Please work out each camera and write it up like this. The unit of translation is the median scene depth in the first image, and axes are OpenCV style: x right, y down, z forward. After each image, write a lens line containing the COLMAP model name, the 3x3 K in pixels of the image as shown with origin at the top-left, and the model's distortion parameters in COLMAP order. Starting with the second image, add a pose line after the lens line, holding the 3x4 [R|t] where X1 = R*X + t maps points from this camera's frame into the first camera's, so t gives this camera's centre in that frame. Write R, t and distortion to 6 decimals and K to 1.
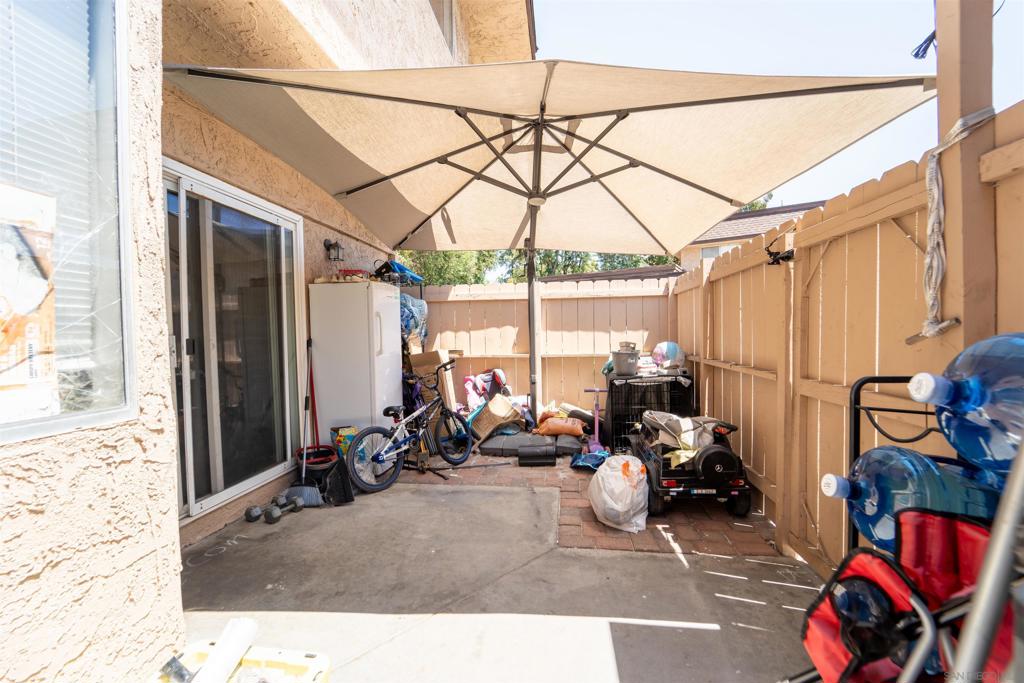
lens RADIAL K [[420.4, 0, 513.9], [0, 420.4, 342.4], [0, 0, 1]] dist [-0.020272, 0.001450]
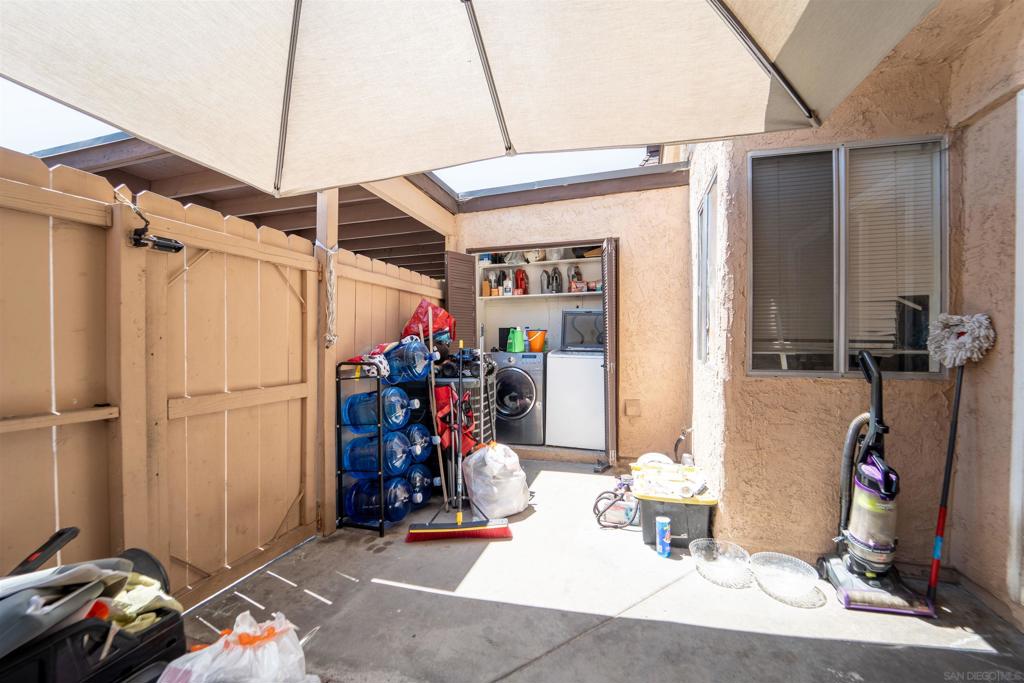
lens RADIAL K [[420.4, 0, 508.9], [0, 420.4, 343.7], [0, 0, 1]] dist [-0.020272, 0.001450]
pose [[-0.982957, 0.015973, 0.183140, -0.136241], [0.020829, 0.999480, 0.024622, -0.033759], [-0.182651, 0.028017, -0.982778, 1.991978]]
